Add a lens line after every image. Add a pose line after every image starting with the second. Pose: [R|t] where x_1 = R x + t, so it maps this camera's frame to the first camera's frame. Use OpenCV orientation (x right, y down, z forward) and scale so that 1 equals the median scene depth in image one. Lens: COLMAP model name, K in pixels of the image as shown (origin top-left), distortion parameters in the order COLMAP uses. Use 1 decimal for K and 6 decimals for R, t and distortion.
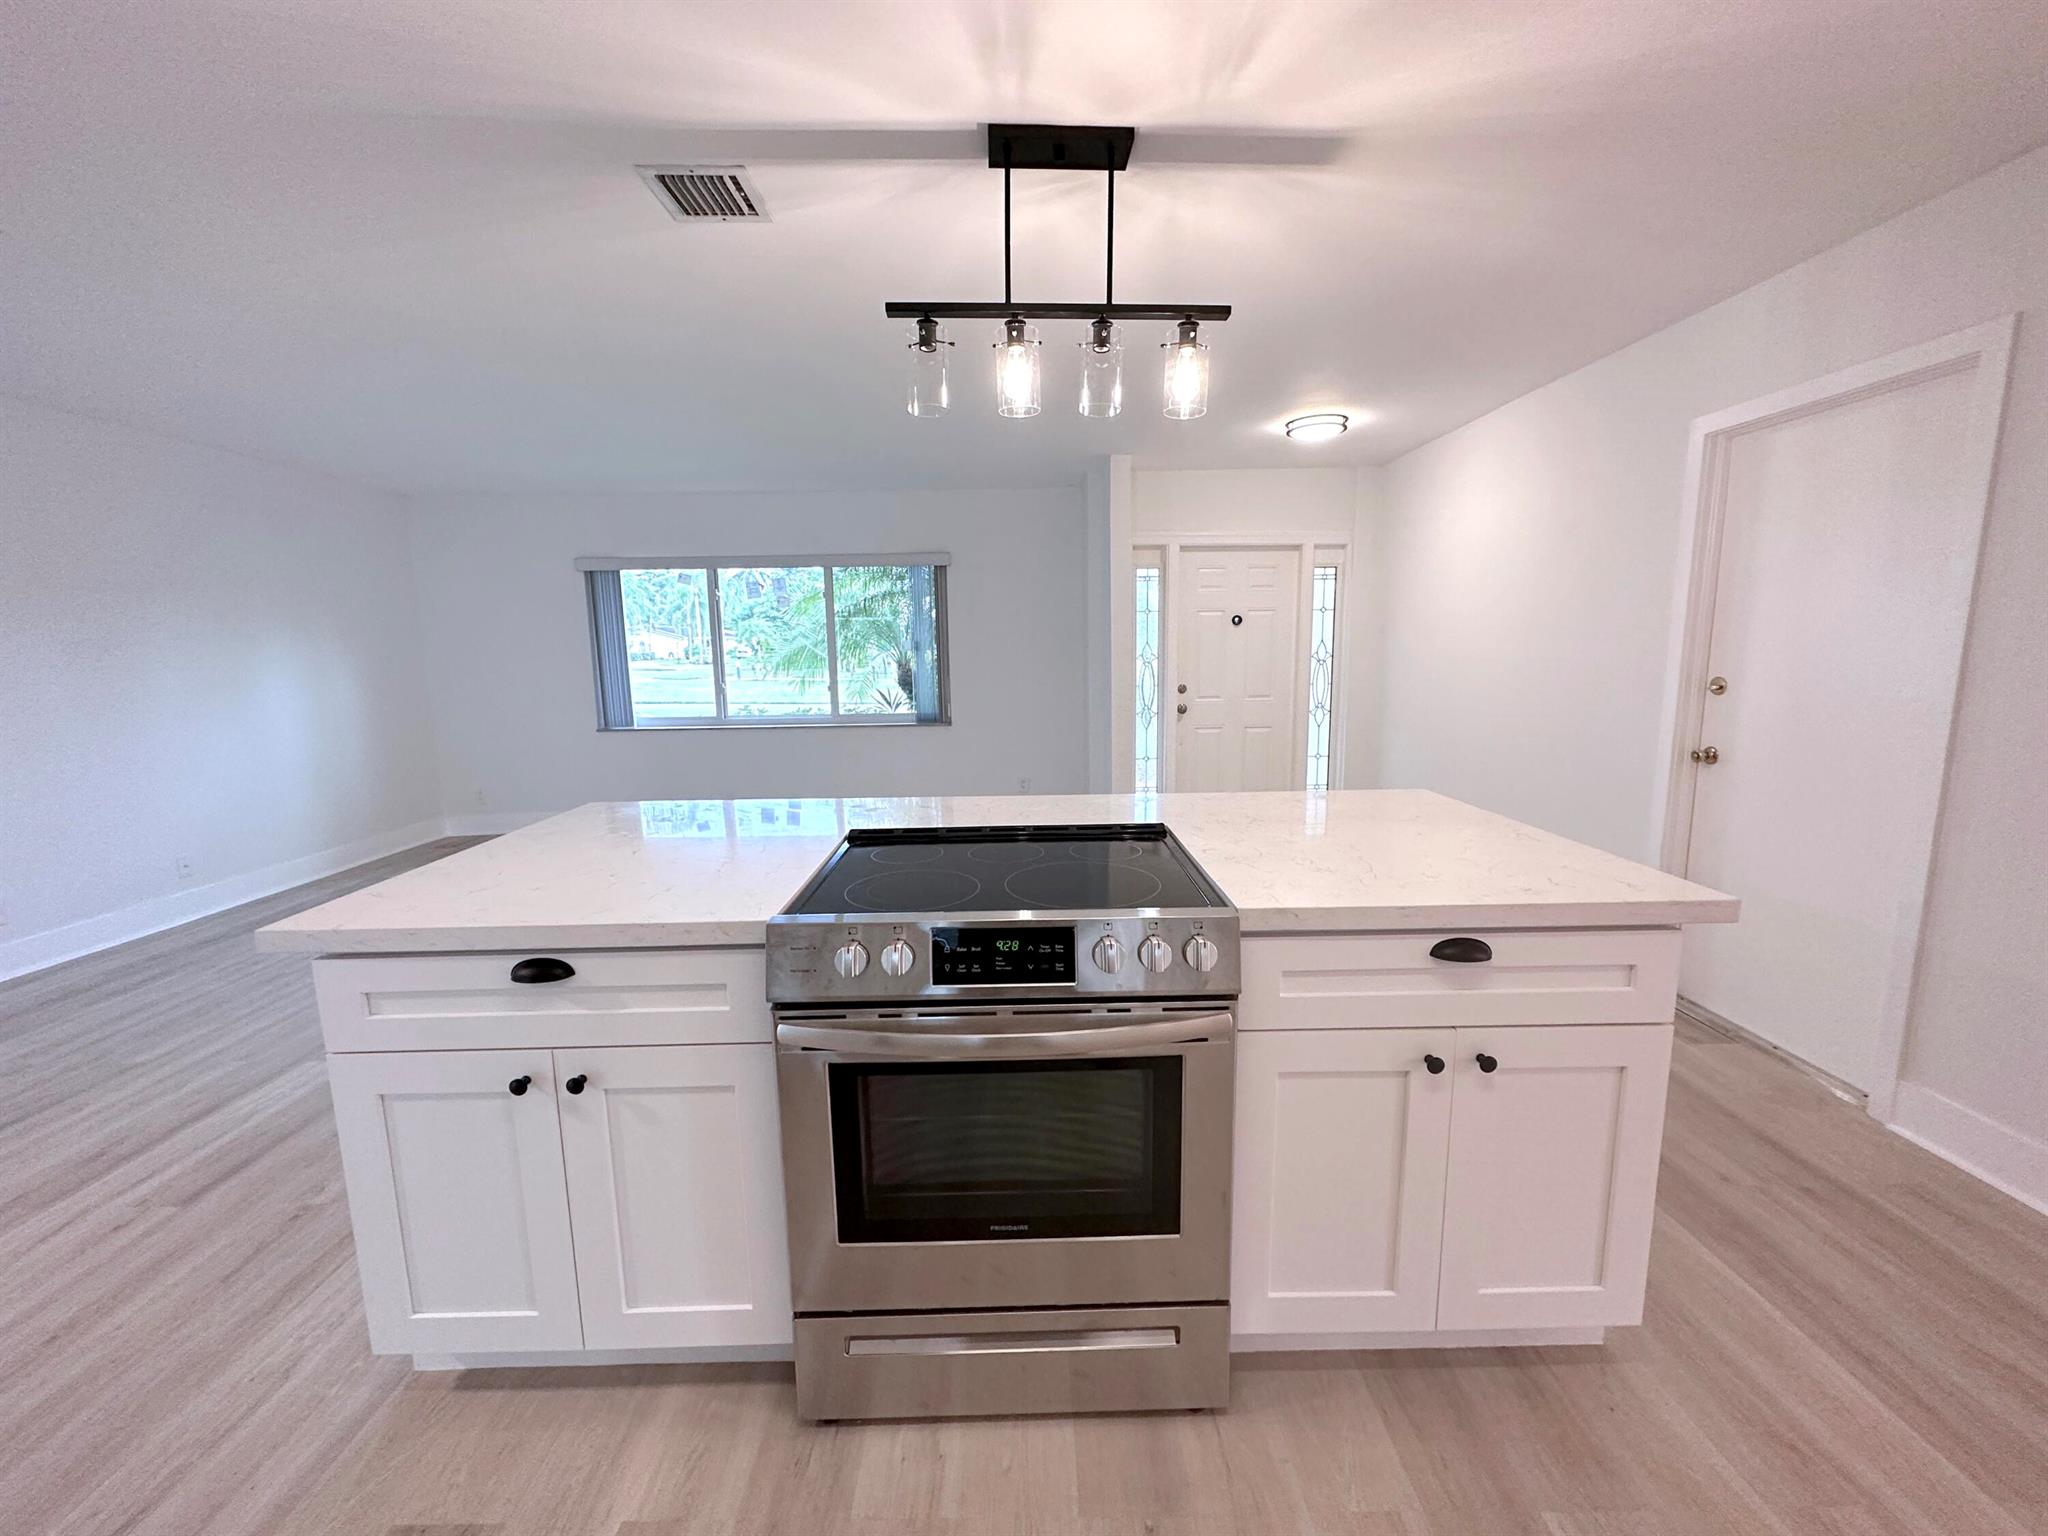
lens RADIAL K [[822.8, 0, 1024.0], [0, 822.8, 768.0], [0, 0, 1]] dist [0.000227, 0.000013]
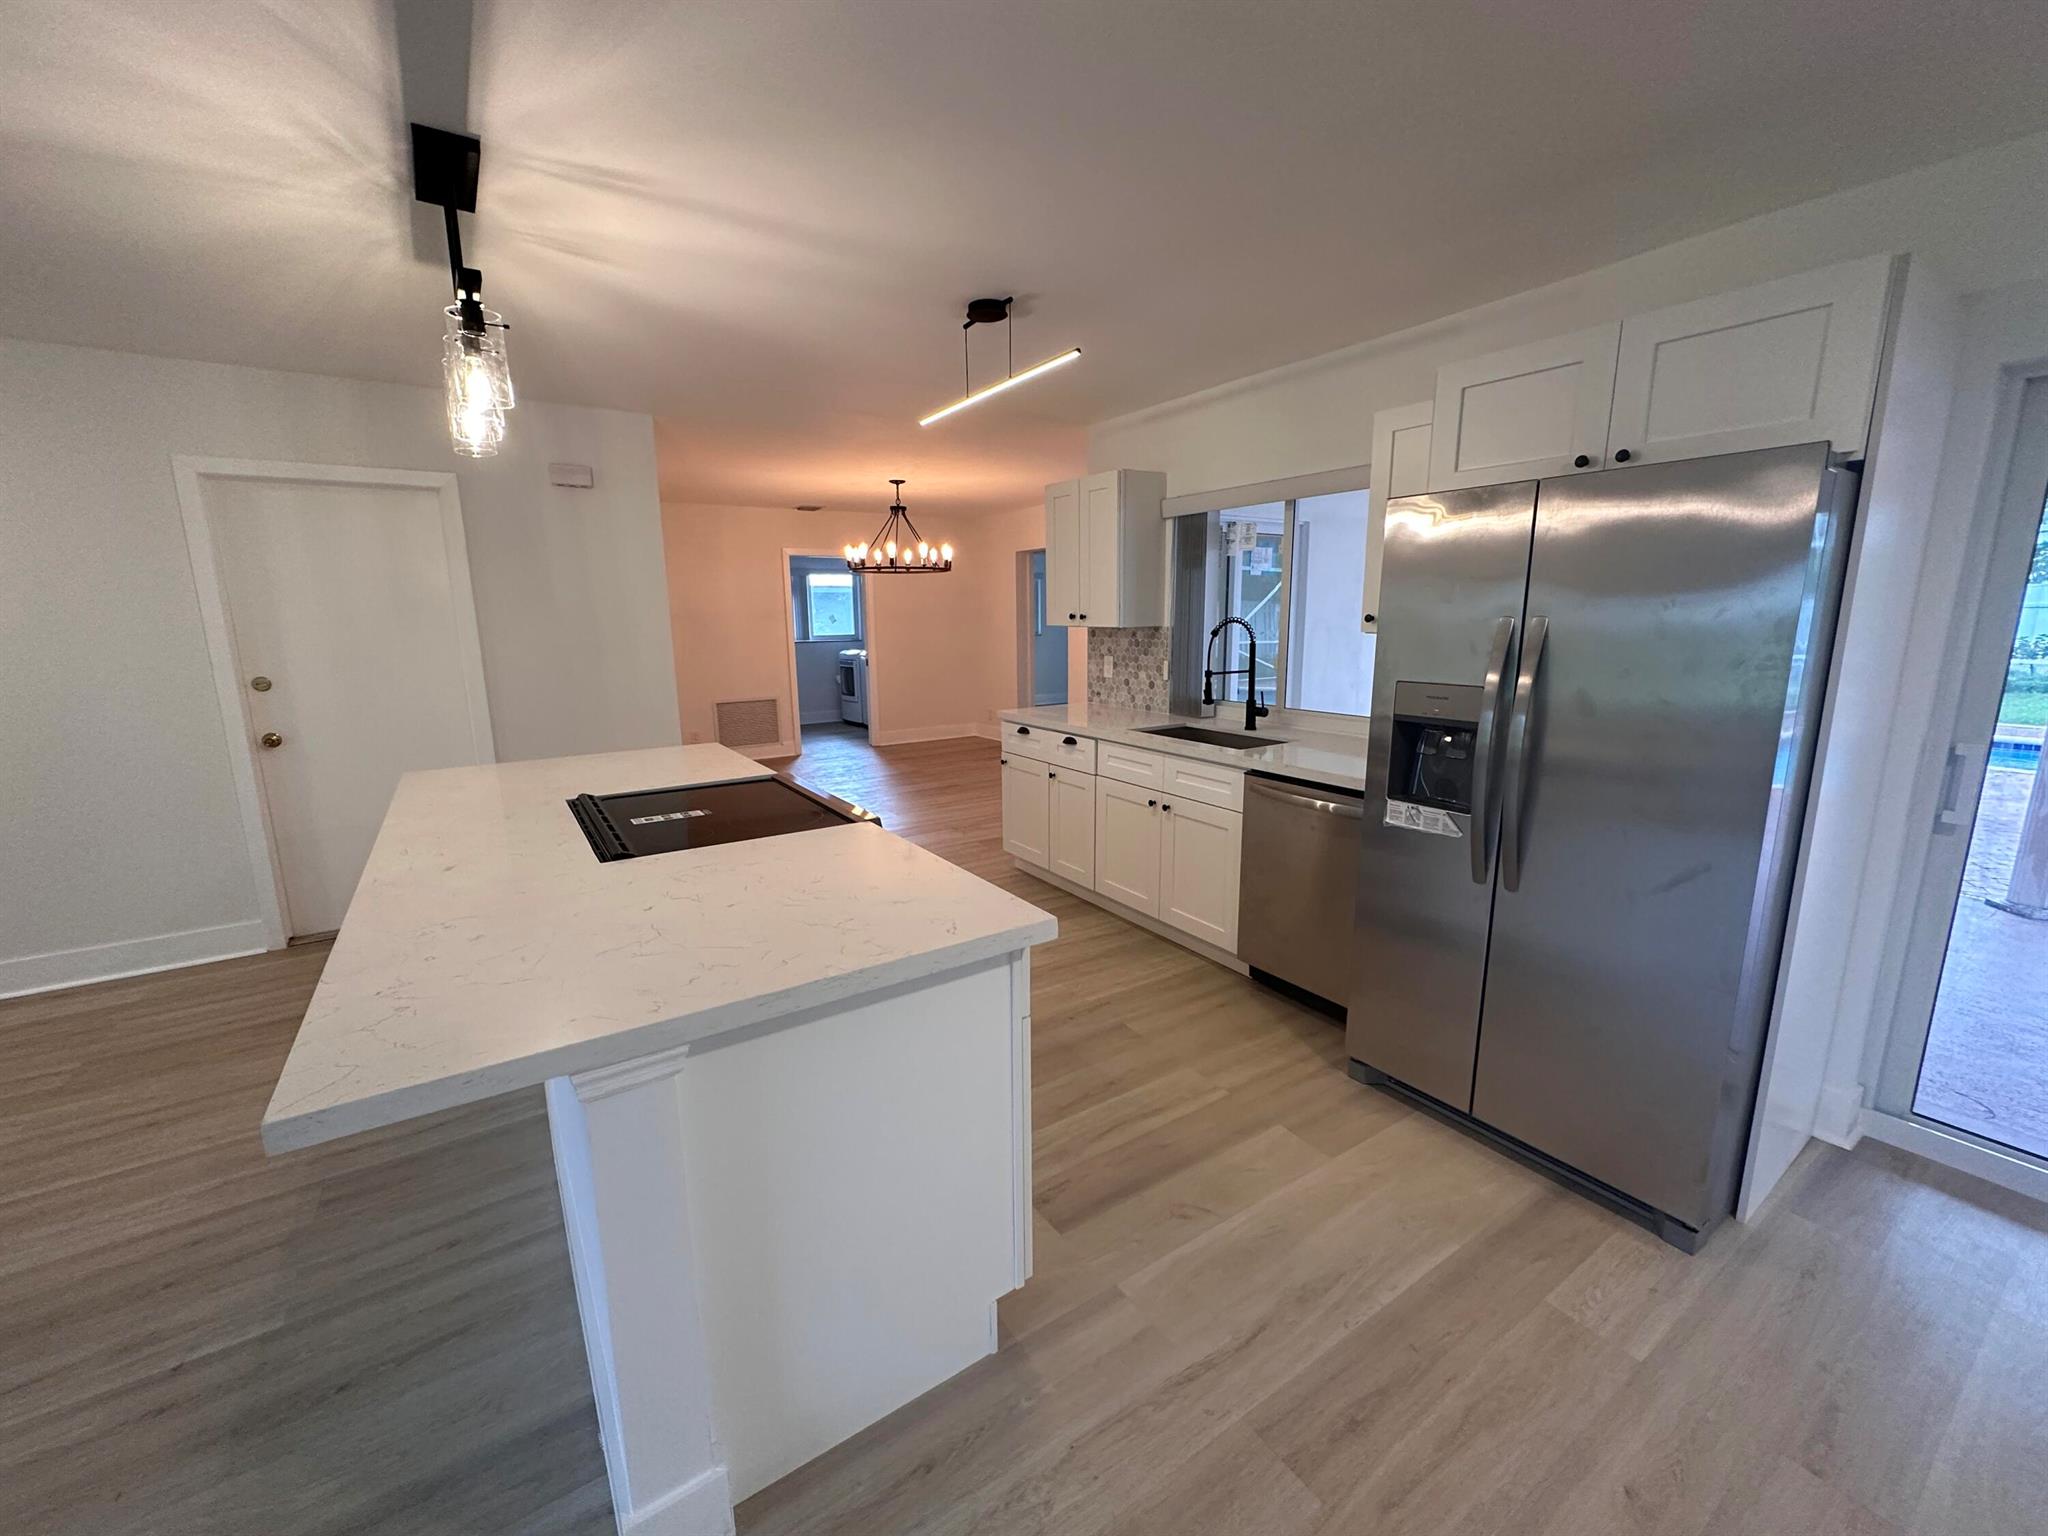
lens RADIAL K [[822.8, 0, 1024.0], [0, 822.8, 768.0], [0, 0, 1]] dist [0.000227, 0.000013]
pose [[-0.543655, -0.134995, 0.828382, -0.920172], [0.145031, 0.957024, 0.251140, -0.135833], [-0.826684, 0.256674, -0.500712, 0.783979]]
